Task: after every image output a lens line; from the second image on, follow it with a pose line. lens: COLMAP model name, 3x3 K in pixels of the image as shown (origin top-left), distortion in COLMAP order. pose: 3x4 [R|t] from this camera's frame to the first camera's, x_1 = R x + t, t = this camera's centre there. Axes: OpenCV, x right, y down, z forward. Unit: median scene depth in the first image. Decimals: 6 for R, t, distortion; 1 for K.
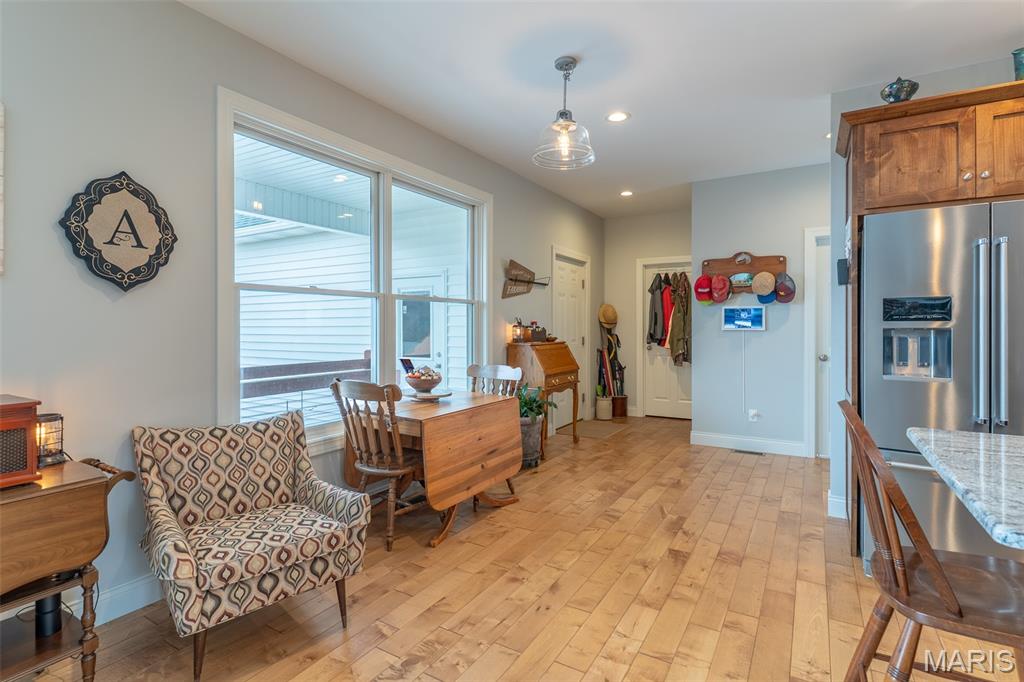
lens RADIAL K [[502.9, 0, 500.4], [0, 502.9, 320.3], [0, 0, 1]] dist [-0.006887, -0.002066]
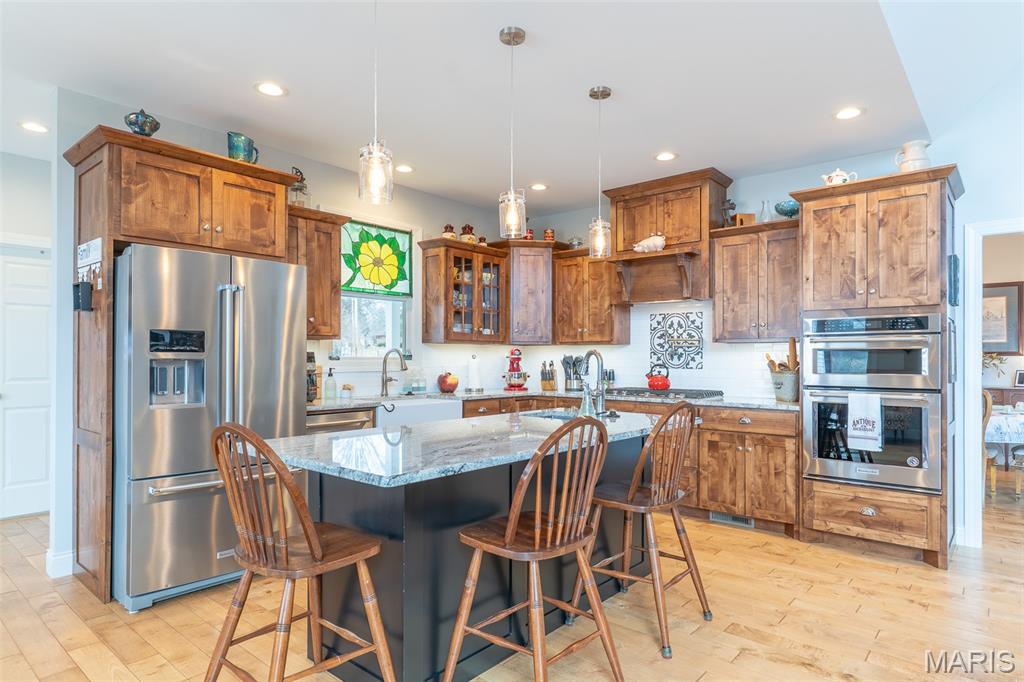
lens RADIAL K [[586.4, 0, 510.7], [0, 586.4, 351.1], [0, 0, 1]] dist [-0.001478, 0.000348]
pose [[0.147053, 0.015801, 0.989002, -0.278296], [-0.010184, 0.999844, -0.014460, 0.009392], [-0.989076, -0.007946, 0.147191, 0.099404]]
